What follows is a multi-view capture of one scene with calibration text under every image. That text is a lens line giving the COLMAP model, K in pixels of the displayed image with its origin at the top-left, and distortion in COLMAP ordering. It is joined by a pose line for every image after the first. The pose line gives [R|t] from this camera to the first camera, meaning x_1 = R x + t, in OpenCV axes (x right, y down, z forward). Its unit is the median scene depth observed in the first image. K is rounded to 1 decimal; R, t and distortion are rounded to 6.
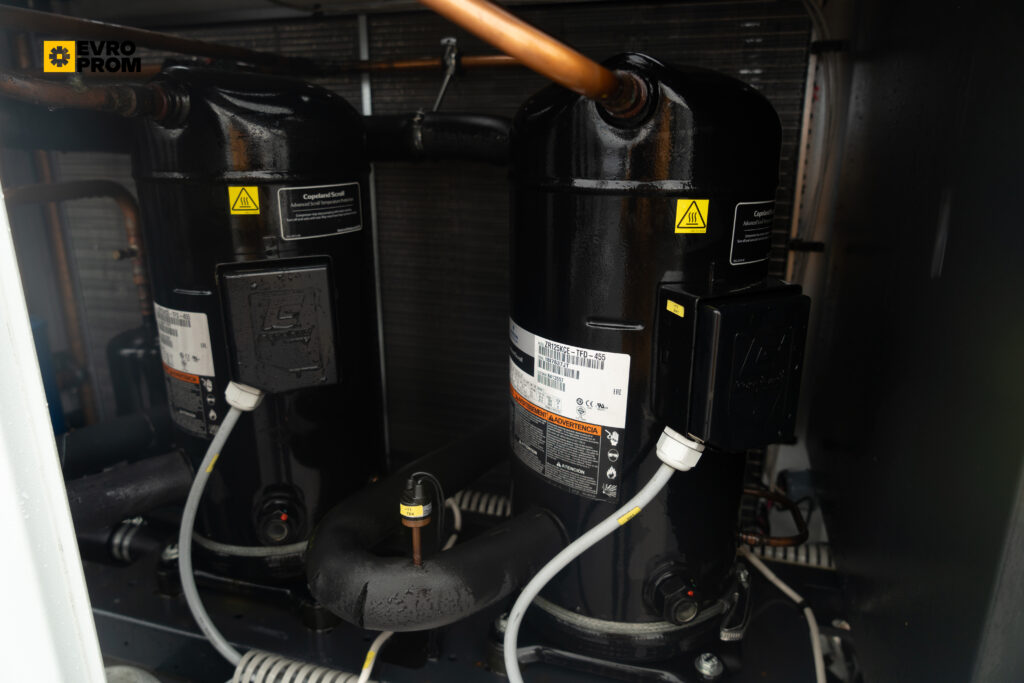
lens RADIAL K [[674.9, 0, 511.5], [0, 674.9, 332.7], [0, 0, 1]] dist [-0.030418, -0.001201]
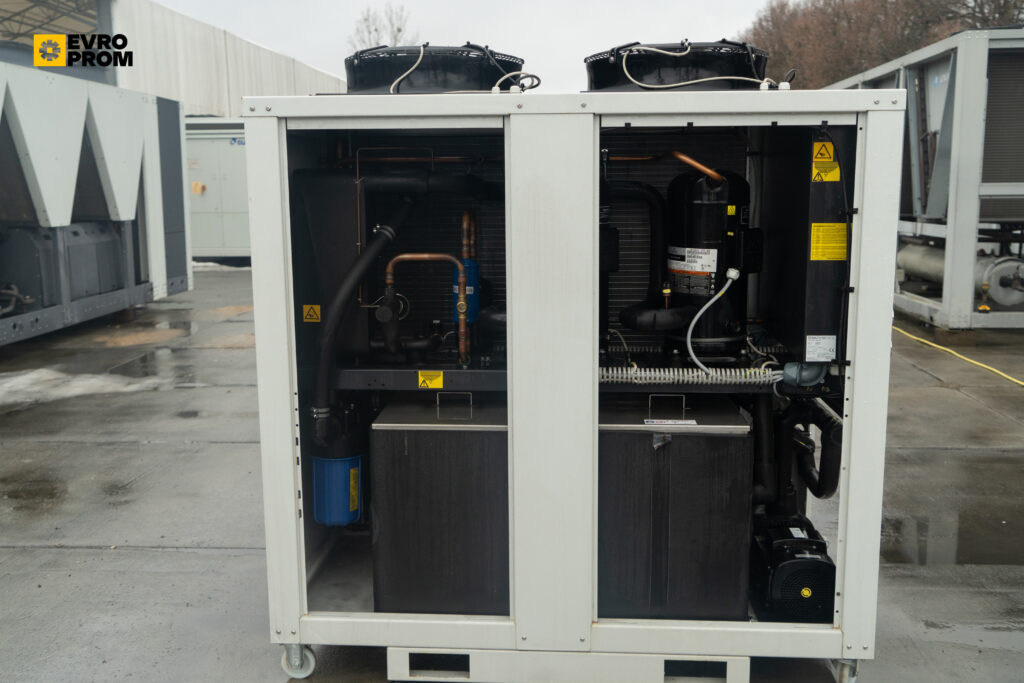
lens RADIAL K [[1027.7, 0, 508.3], [0, 1027.7, 349.2], [0, 0, 1]] dist [-0.009421, 0.000000]
pose [[0.971627, -0.046539, 0.231896, -2.034394], [0.075712, 0.990059, -0.118533, 1.041664], [-0.224074, 0.132727, 0.965492, -3.661239]]
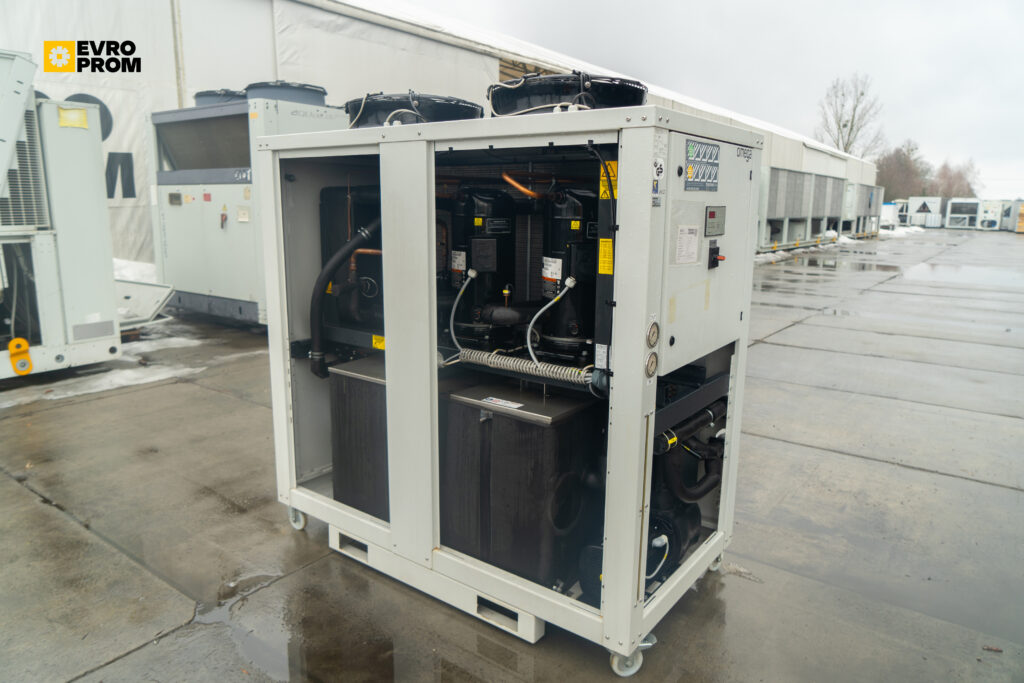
lens RADIAL K [[699.1, 0, 512.9], [0, 699.1, 342.9], [0, 0, 1]] dist [-0.014576, 0.006642]
pose [[0.937887, 0.078461, -0.337953, 1.263666], [-0.111554, 0.990564, -0.079611, 0.834755], [0.328518, 0.112366, 0.937790, -2.761591]]
